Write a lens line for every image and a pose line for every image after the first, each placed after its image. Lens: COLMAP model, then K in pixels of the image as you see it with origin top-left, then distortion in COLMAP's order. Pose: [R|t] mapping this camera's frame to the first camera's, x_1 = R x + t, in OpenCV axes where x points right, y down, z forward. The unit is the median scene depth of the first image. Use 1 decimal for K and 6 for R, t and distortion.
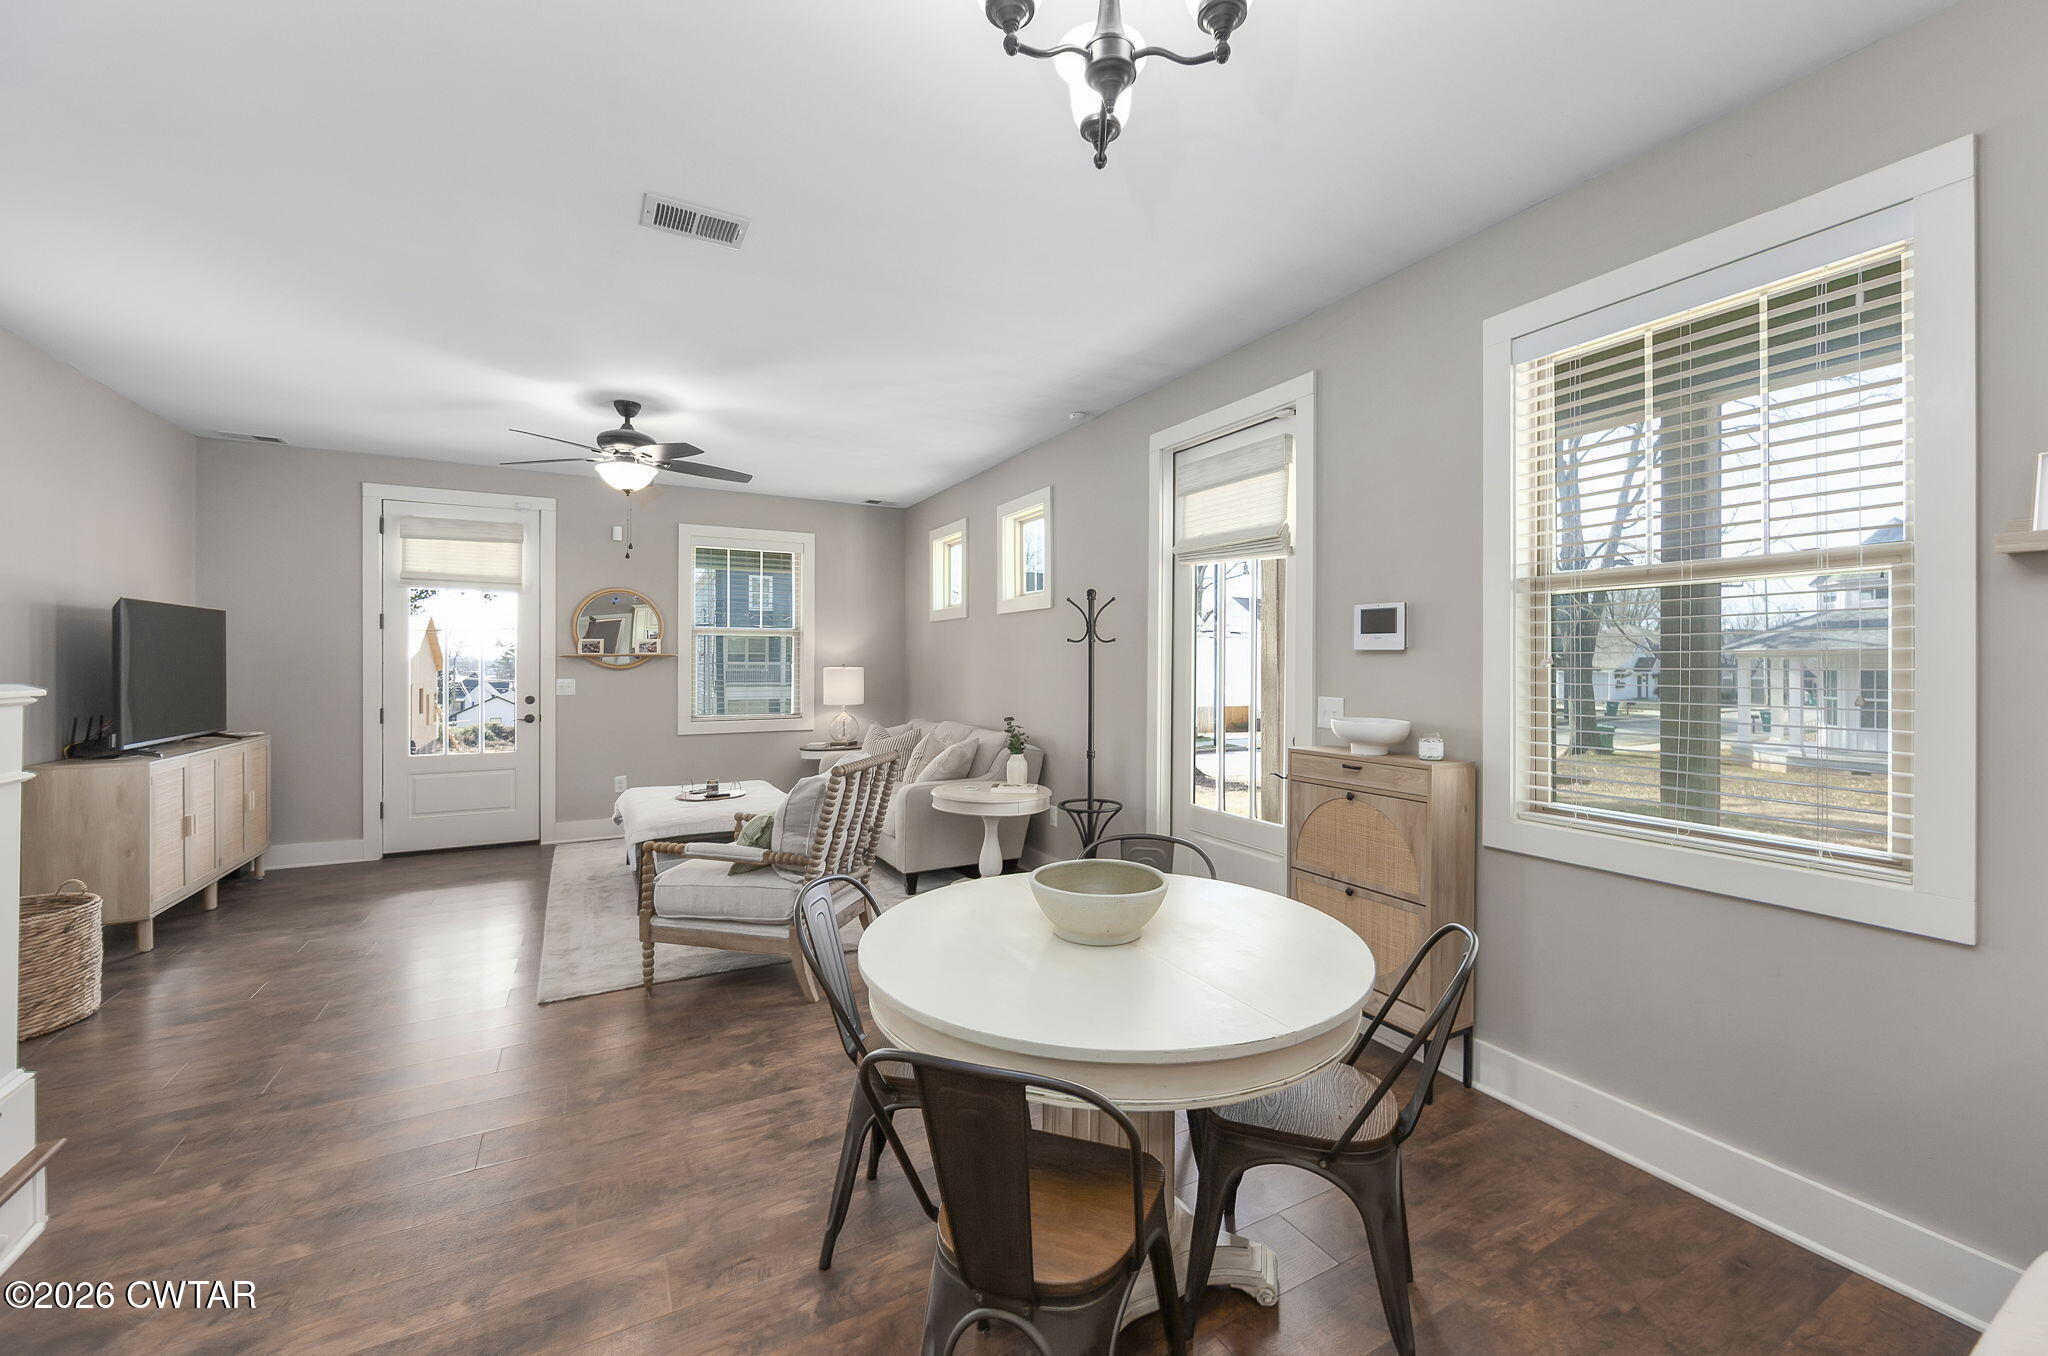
lens RADIAL K [[829.8, 0, 1039.3], [0, 829.8, 669.2], [0, 0, 1]] dist [-0.002133, -0.000150]
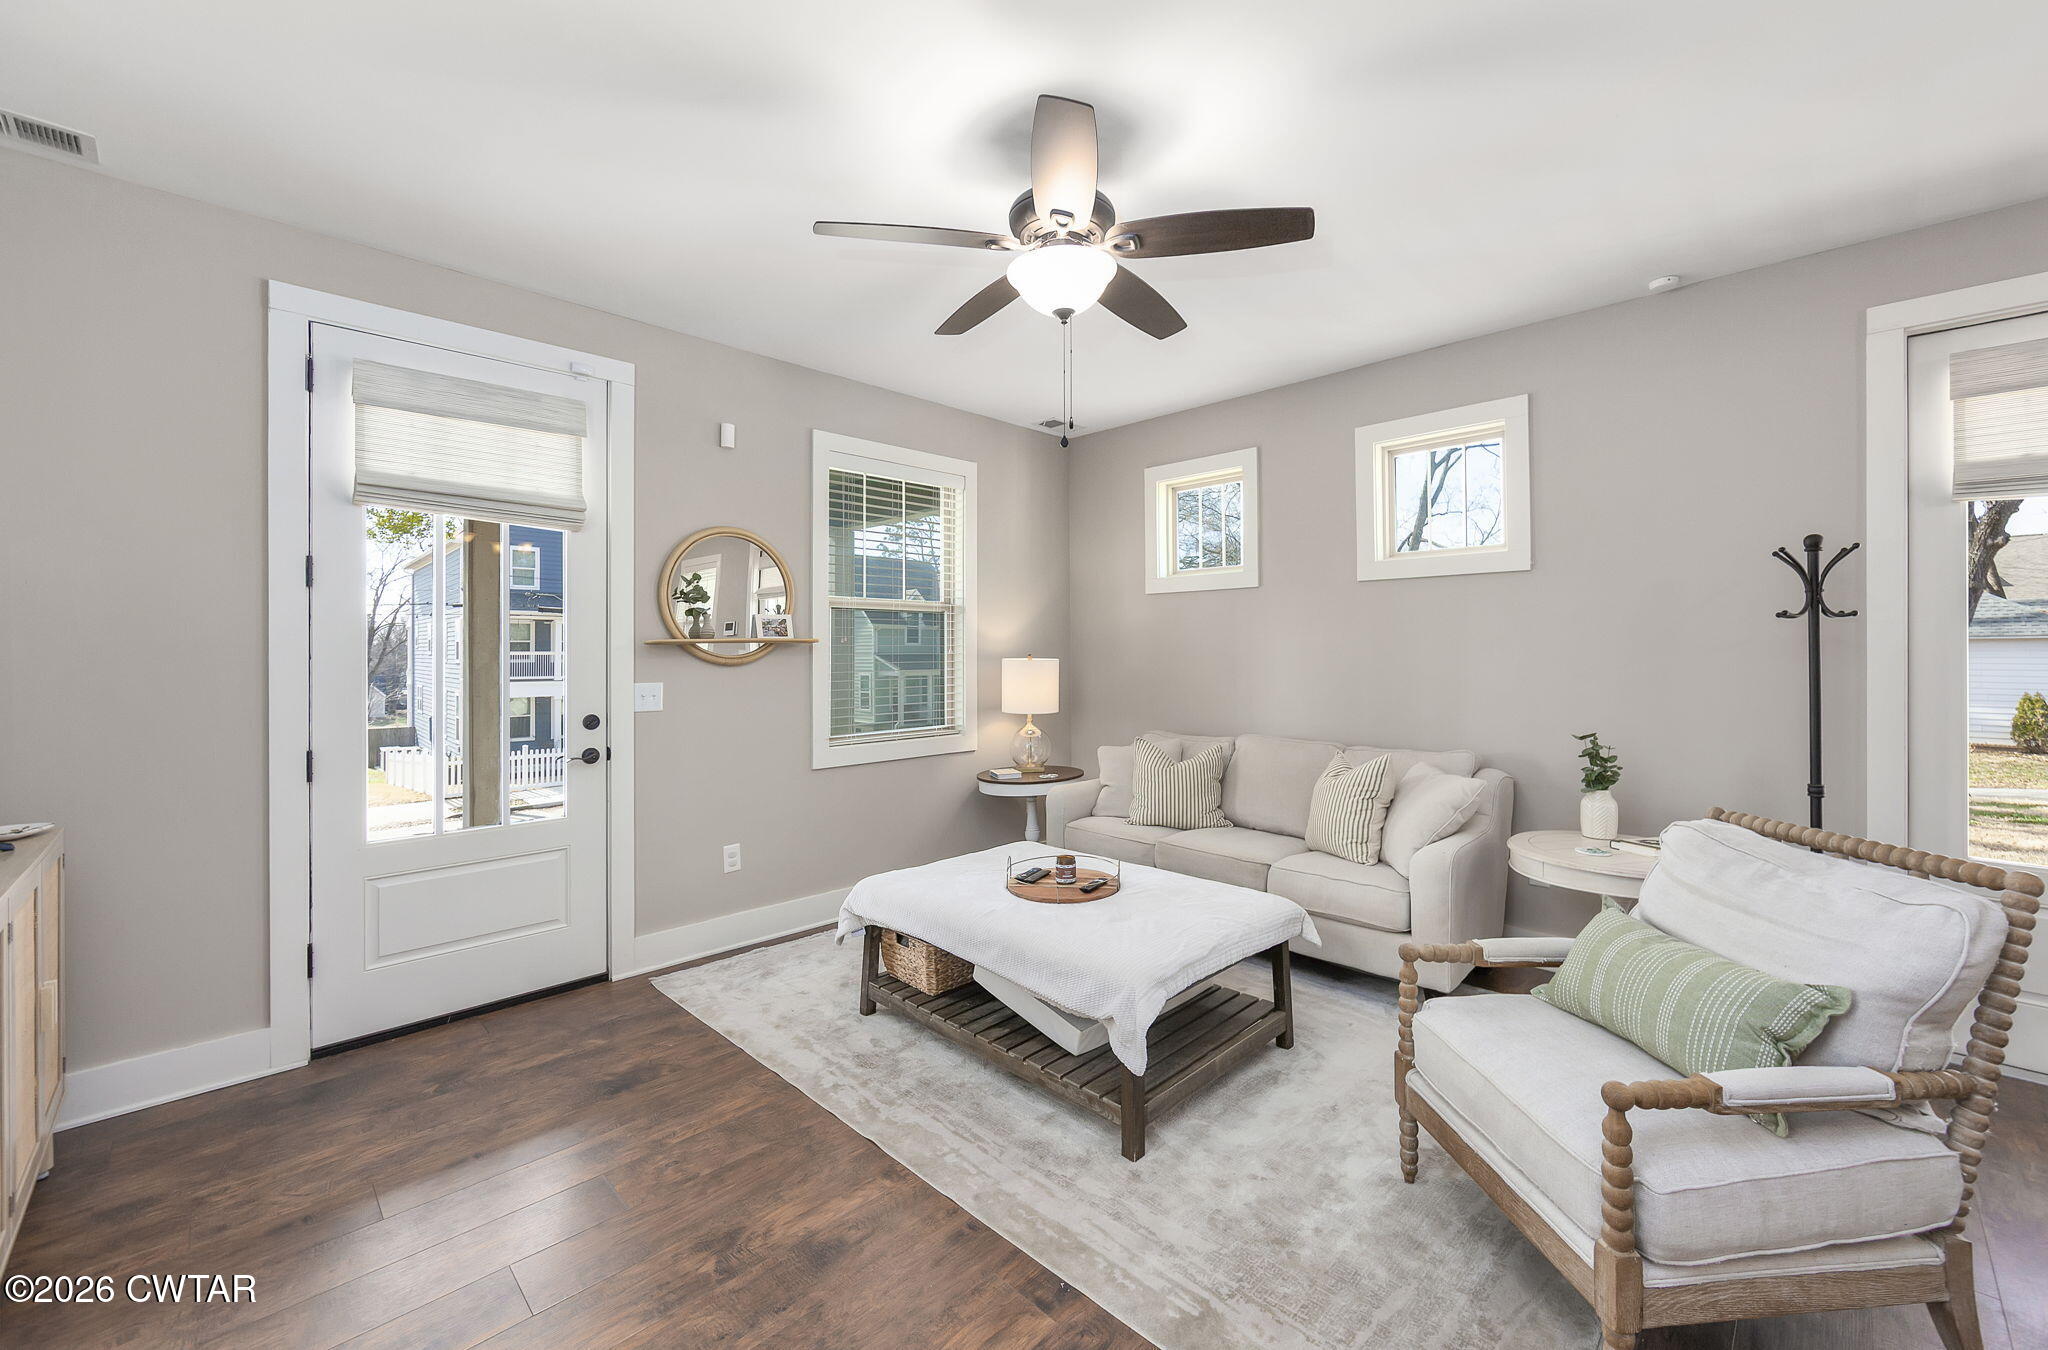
lens RADIAL K [[829.8, 0, 1034.4], [0, 829.8, 653.7], [0, 0, 1]] dist [-0.002133, -0.000150]
pose [[0.958713, -0.007397, 0.284279, -0.502506], [0.007976, 0.999968, -0.000879, -0.005753], [-0.284263, 0.003110, 0.958741, 0.396602]]
